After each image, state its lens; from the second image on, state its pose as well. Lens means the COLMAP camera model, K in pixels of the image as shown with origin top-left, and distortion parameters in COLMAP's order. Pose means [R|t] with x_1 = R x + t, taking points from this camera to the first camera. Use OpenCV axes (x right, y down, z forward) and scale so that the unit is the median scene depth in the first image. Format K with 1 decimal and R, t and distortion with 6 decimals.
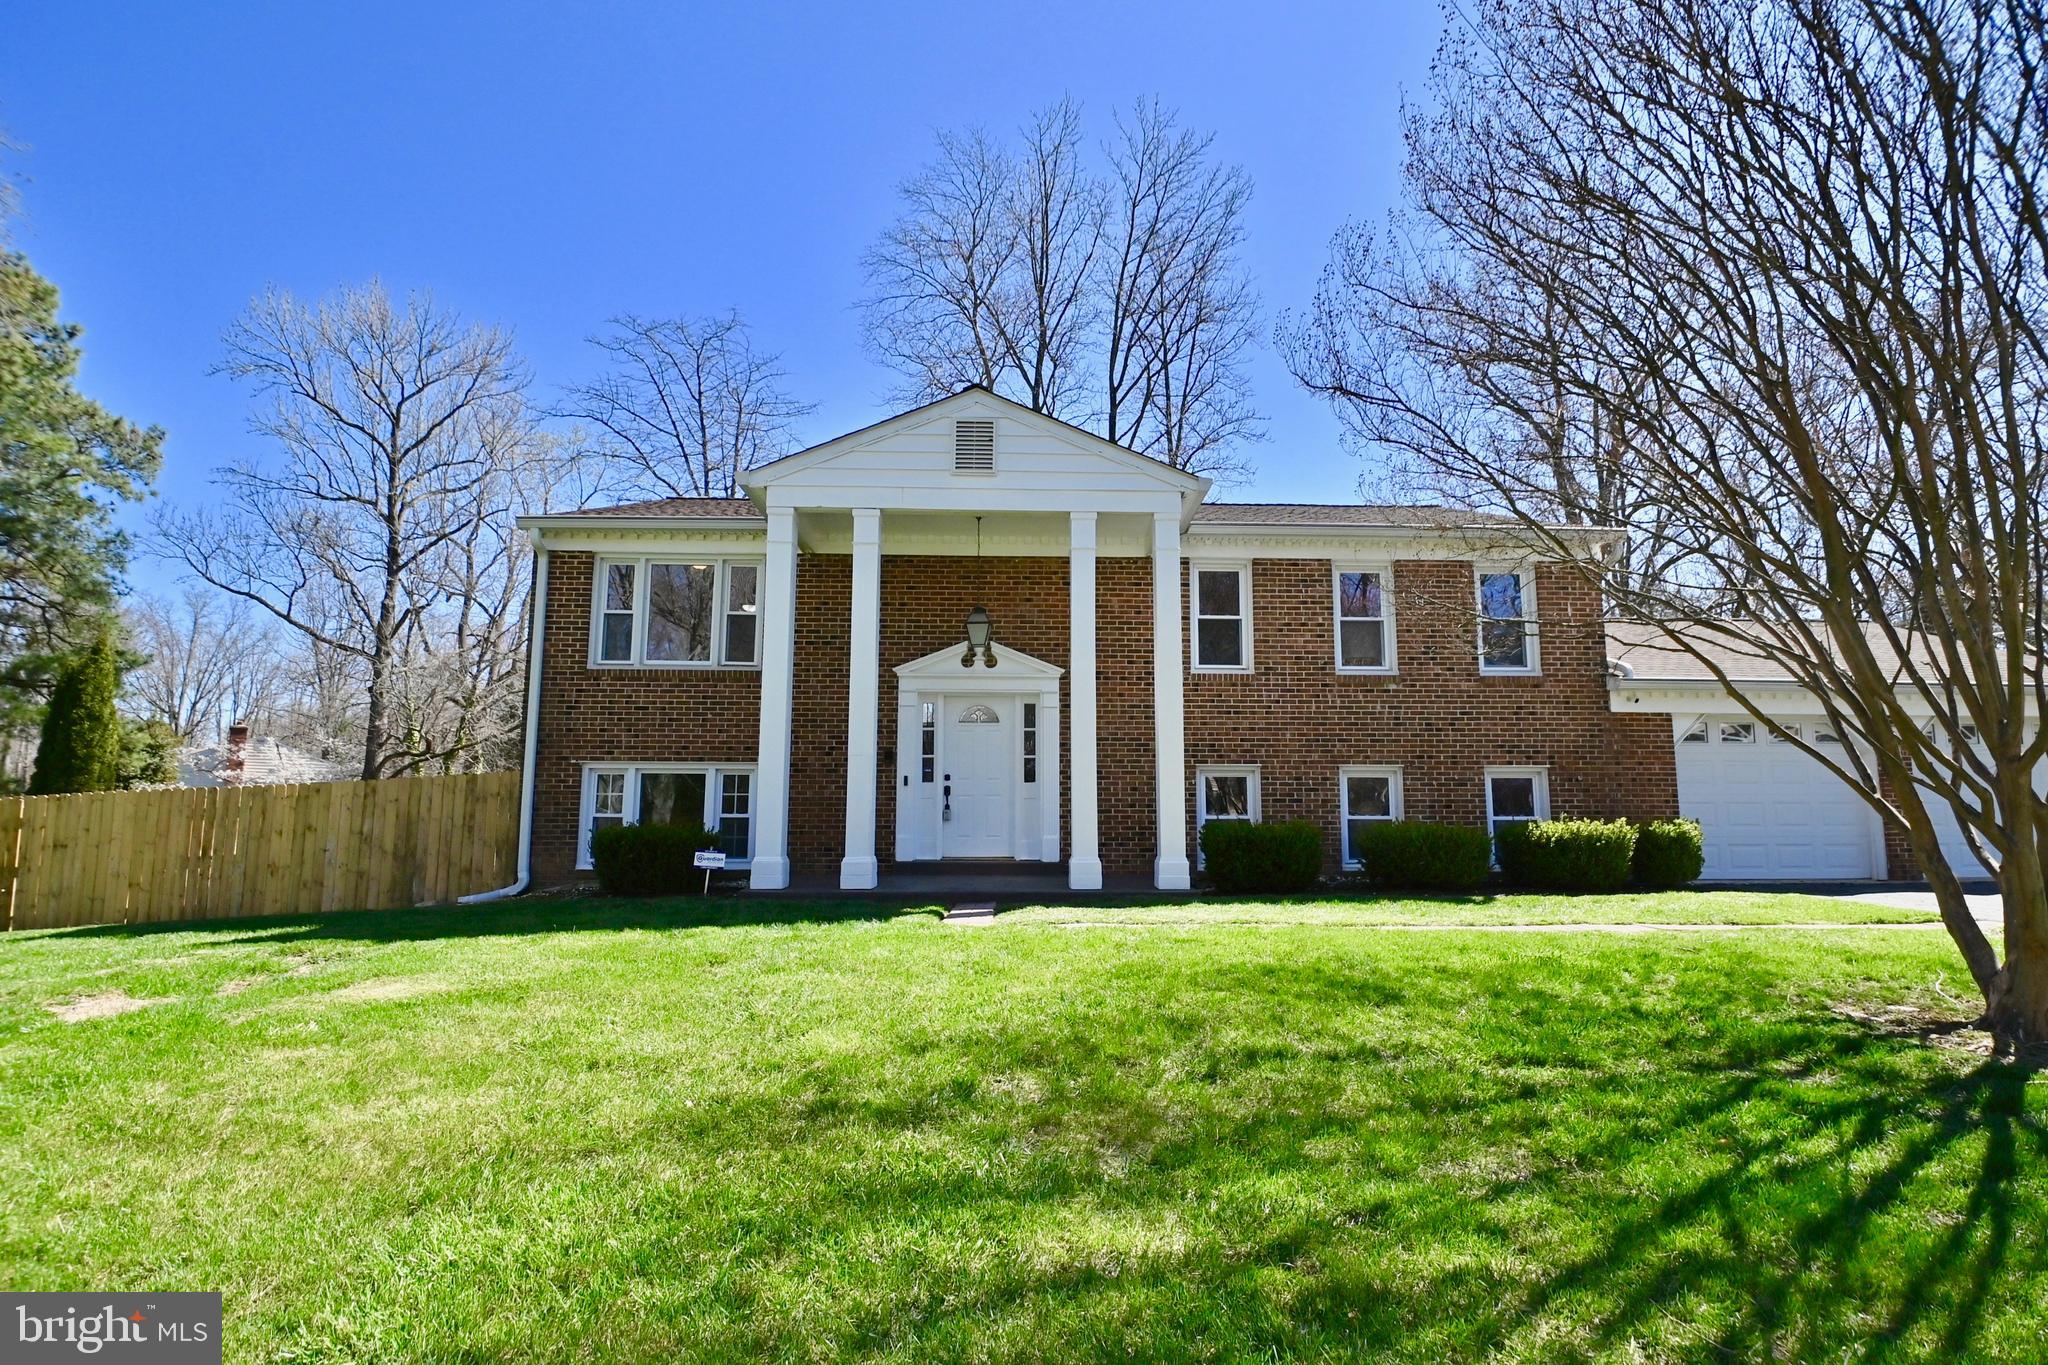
lens RADIAL K [[892.2, 0, 1035.3], [0, 892.2, 711.9], [0, 0, 1]] dist [0.009413, -0.019295]
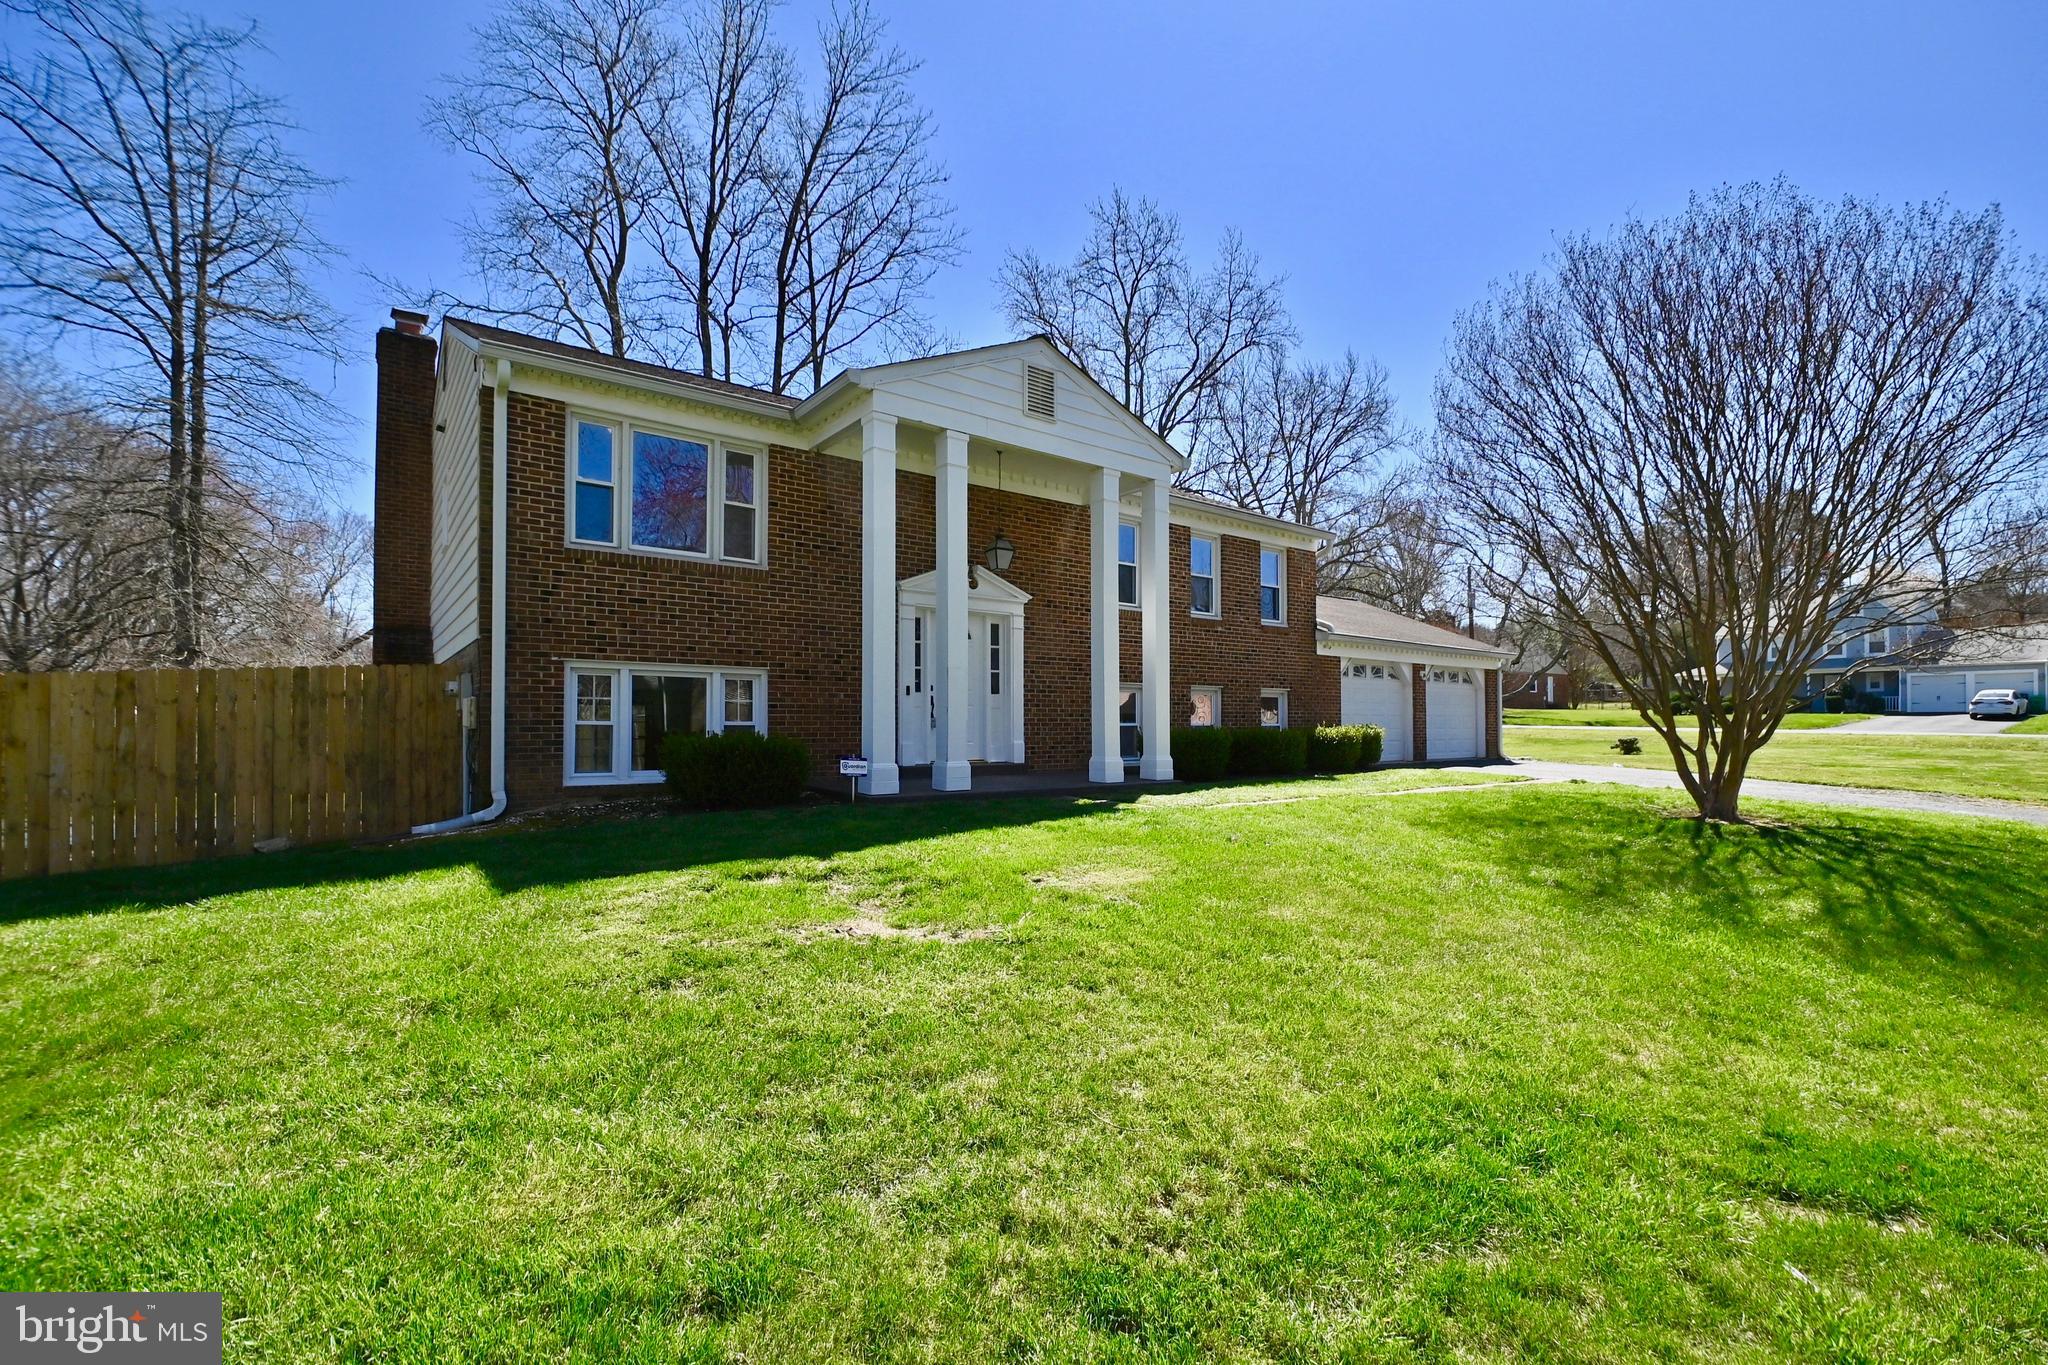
lens RADIAL K [[892.2, 0, 1035.3], [0, 892.2, 711.9], [0, 0, 1]] dist [0.009413, -0.019295]
pose [[0.805679, 0.007078, 0.592310, -0.637692], [-0.070430, 0.993980, 0.083923, 0.003147], [-0.588150, -0.109331, 0.801328, 0.062051]]
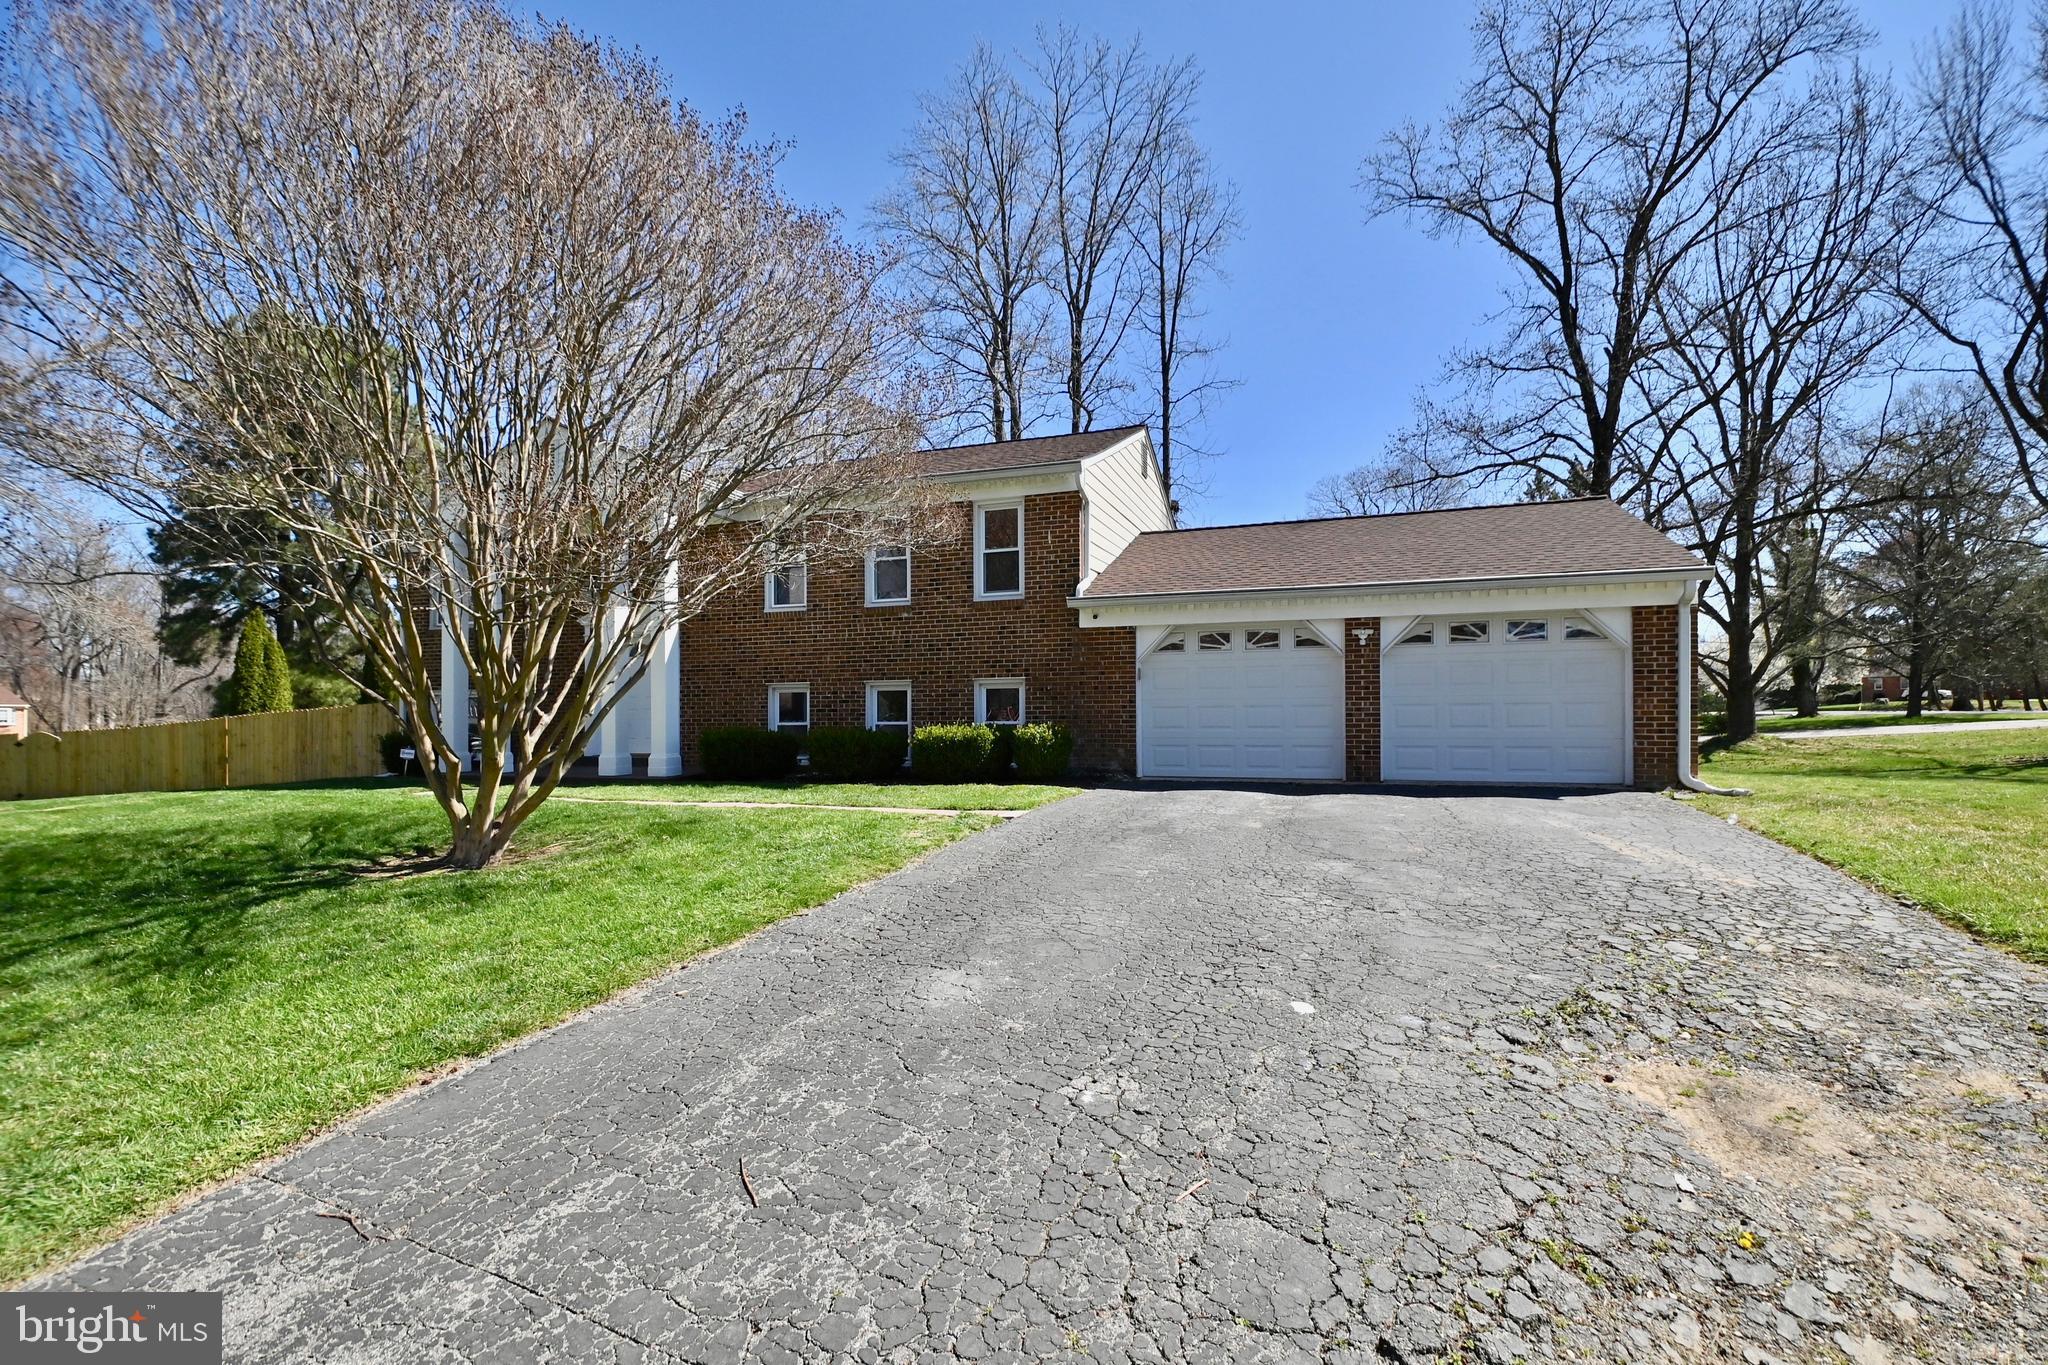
lens RADIAL K [[827.8, 0, 1025.3], [0, 827.8, 724.4], [0, 0, 1]] dist [0.000420, -0.014141]
pose [[0.947888, -0.007673, -0.318512, 0.921243], [0.044427, 0.993126, 0.108288, 0.004804], [0.315492, -0.116796, 0.941713, -0.016613]]
